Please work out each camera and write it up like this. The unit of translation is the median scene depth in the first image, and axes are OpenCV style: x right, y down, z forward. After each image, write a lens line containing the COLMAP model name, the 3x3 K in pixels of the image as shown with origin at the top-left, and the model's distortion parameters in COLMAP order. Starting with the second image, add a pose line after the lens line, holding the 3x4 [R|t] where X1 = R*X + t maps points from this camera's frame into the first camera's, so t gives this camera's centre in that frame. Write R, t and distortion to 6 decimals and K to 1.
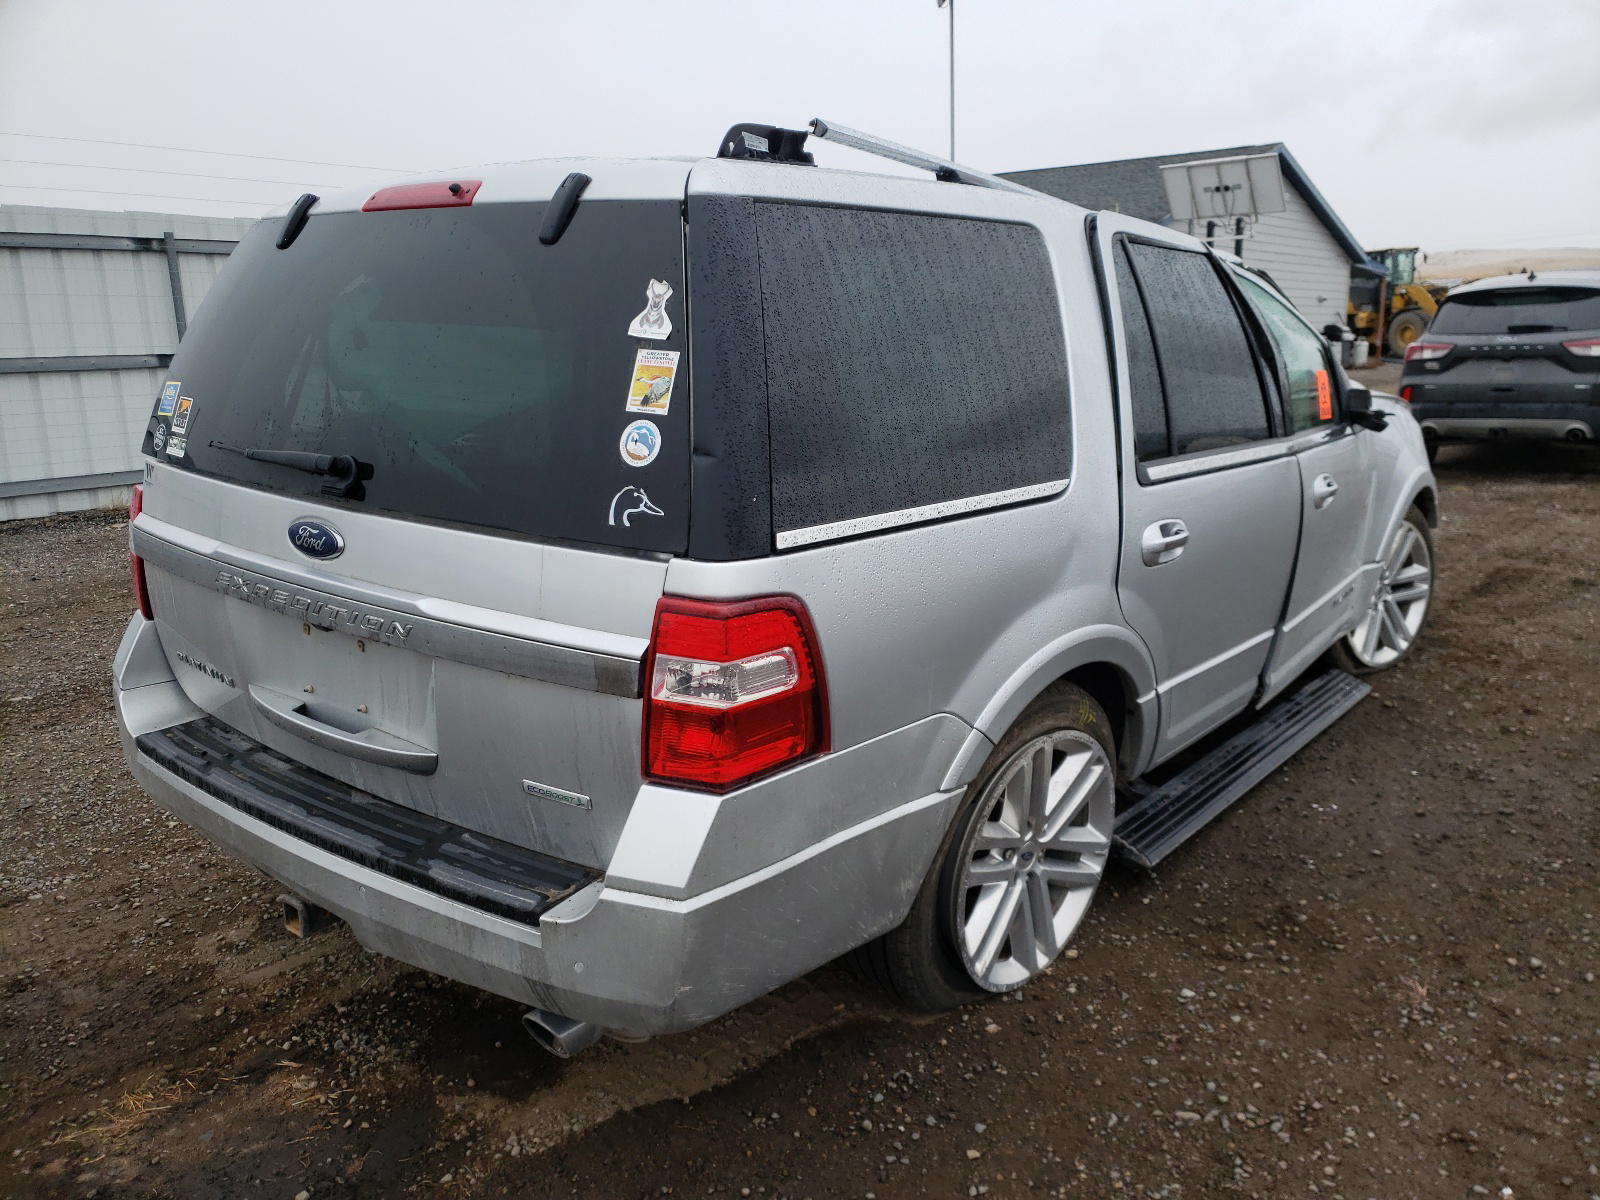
lens RADIAL K [[1195.4, 0, 835.5], [0, 1195.4, 602.5], [0, 0, 1]] dist [0.006103, 0.002949]
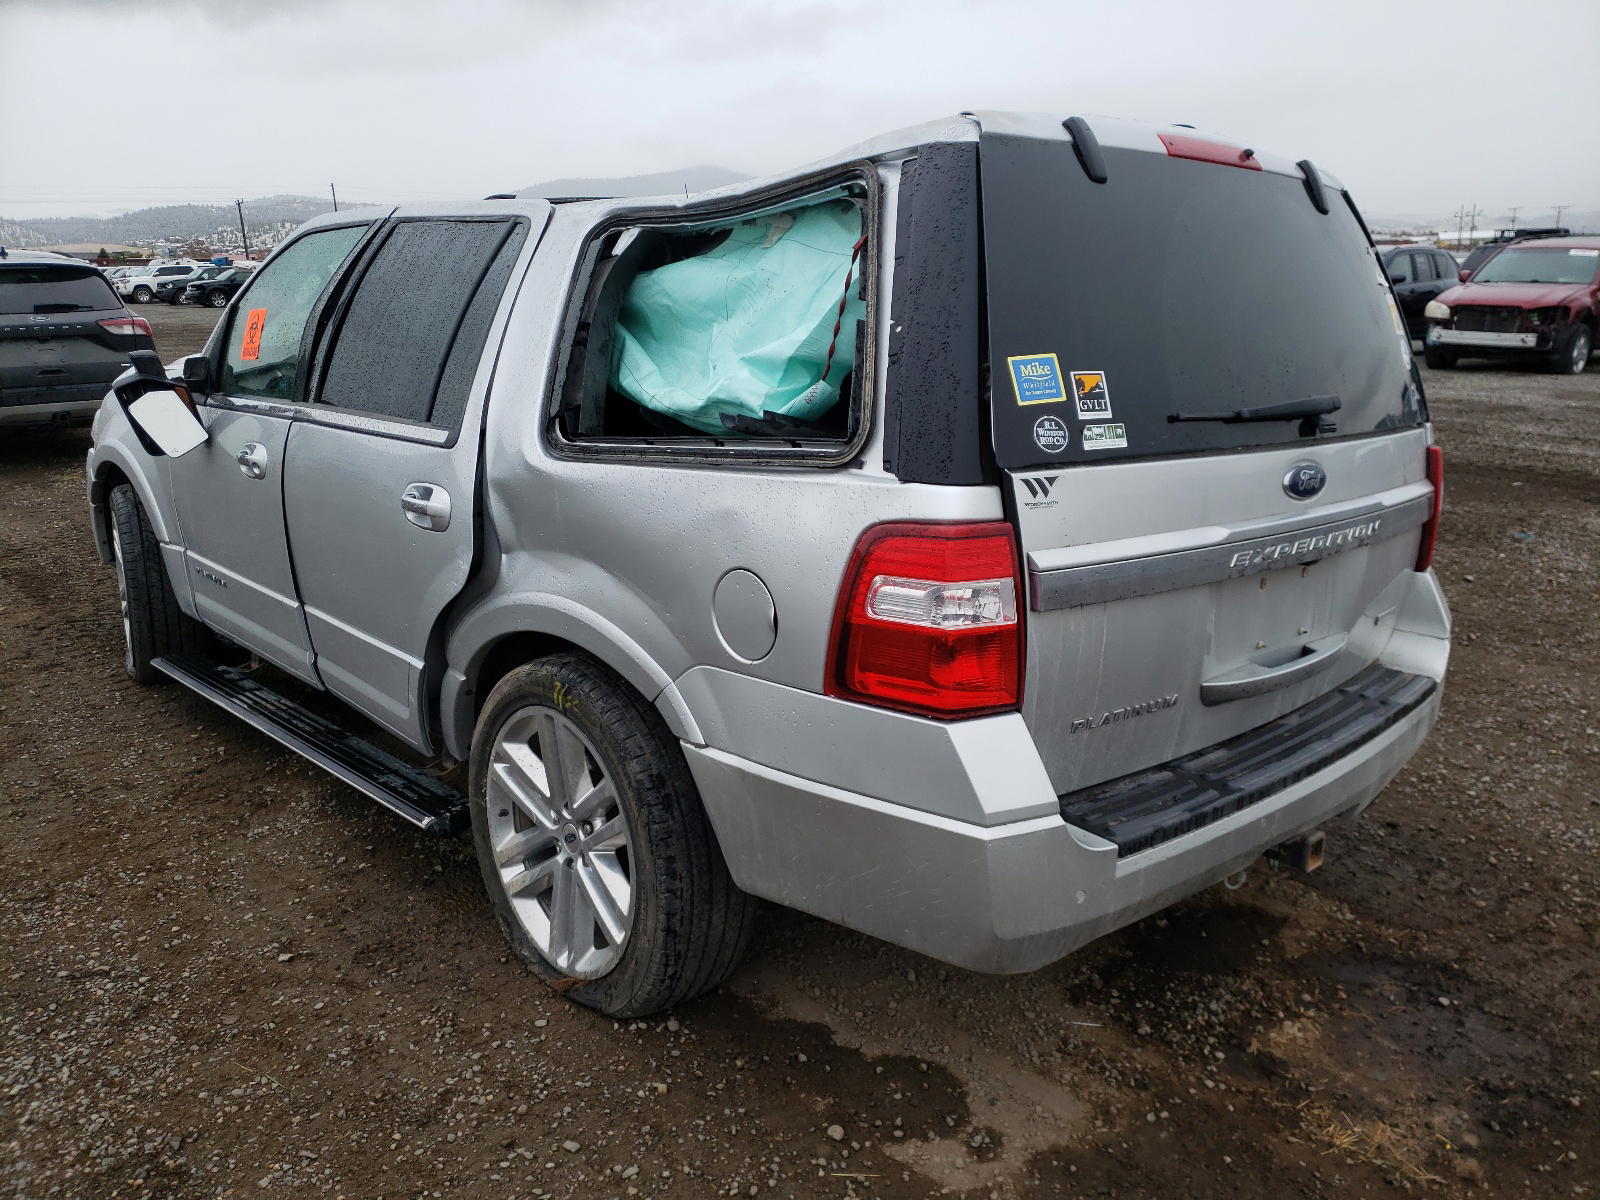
lens RADIAL K [[1195.4, 0, 835.5], [0, 1195.4, 602.5], [0, 0, 1]] dist [0.006103, 0.002949]
pose [[0.190190, -0.244047, 0.950930, -1.344092], [0.233780, 0.952006, 0.197566, -0.222891], [-0.953507, 0.184733, 0.238115, 1.022525]]
